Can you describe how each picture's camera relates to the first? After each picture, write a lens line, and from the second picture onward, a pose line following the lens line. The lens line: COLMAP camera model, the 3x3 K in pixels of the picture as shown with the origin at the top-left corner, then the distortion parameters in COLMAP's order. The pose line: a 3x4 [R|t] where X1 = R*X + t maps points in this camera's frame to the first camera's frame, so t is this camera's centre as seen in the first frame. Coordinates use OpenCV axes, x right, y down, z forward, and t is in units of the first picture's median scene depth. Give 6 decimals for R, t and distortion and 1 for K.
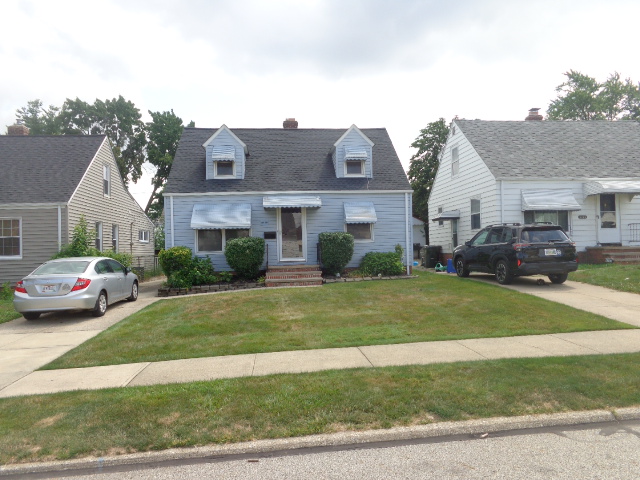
lens RADIAL K [[483.2, 0, 324.1], [0, 483.2, 239.6], [0, 0, 1]] dist [0.003366, 0.003590]
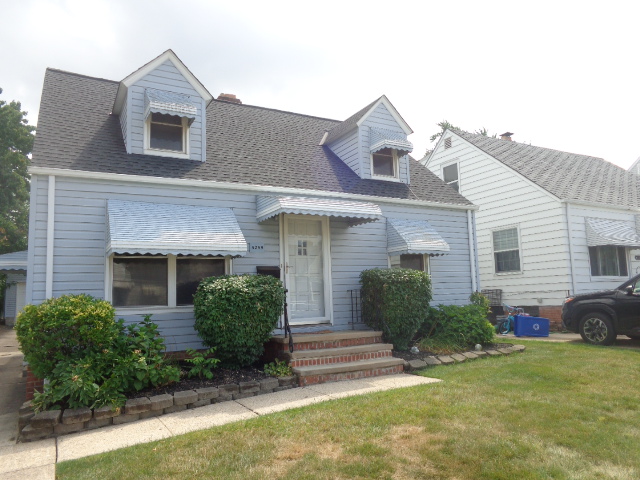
lens RADIAL K [[483.2, 0, 324.3], [0, 483.2, 239.7], [0, 0, 1]] dist [0.003366, 0.003590]
pose [[0.920655, 0.043121, 0.387988, -0.239268], [-0.000110, 0.993909, -0.110200, 0.010775], [-0.390377, 0.101414, 0.915053, 0.488040]]
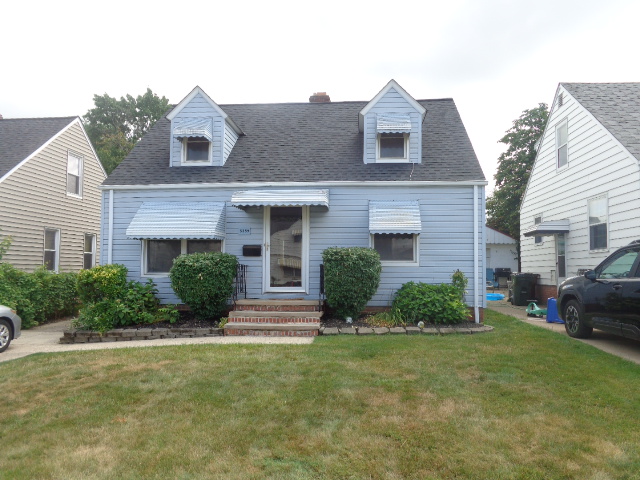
lens RADIAL K [[483.2, 0, 323.2], [0, 483.2, 242.7], [0, 0, 1]] dist [0.003366, 0.003590]
pose [[0.982021, 0.018554, -0.187857, 0.095220], [-0.024893, 0.999196, -0.031442, -0.001931], [0.187122, 0.035553, 0.981693, 0.365424]]
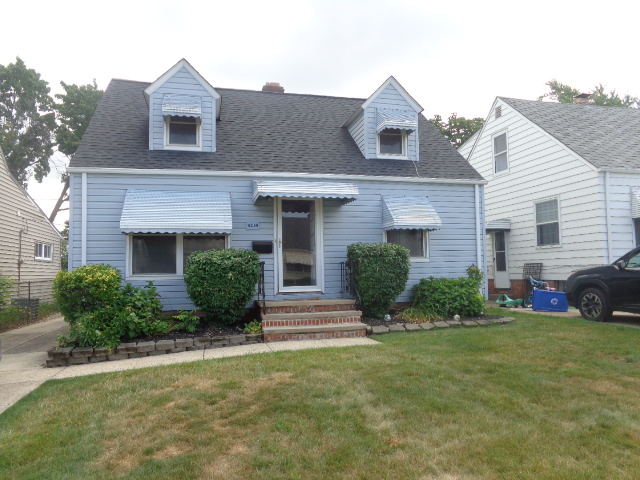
lens RADIAL K [[483.2, 0, 323.7], [0, 483.2, 241.1], [0, 0, 1]] dist [0.003366, 0.003590]
pose [[0.990014, 0.016573, 0.139991, -0.113576], [-0.010191, 0.998881, -0.046183, 0.008846], [-0.140600, 0.044295, 0.989075, 0.392045]]
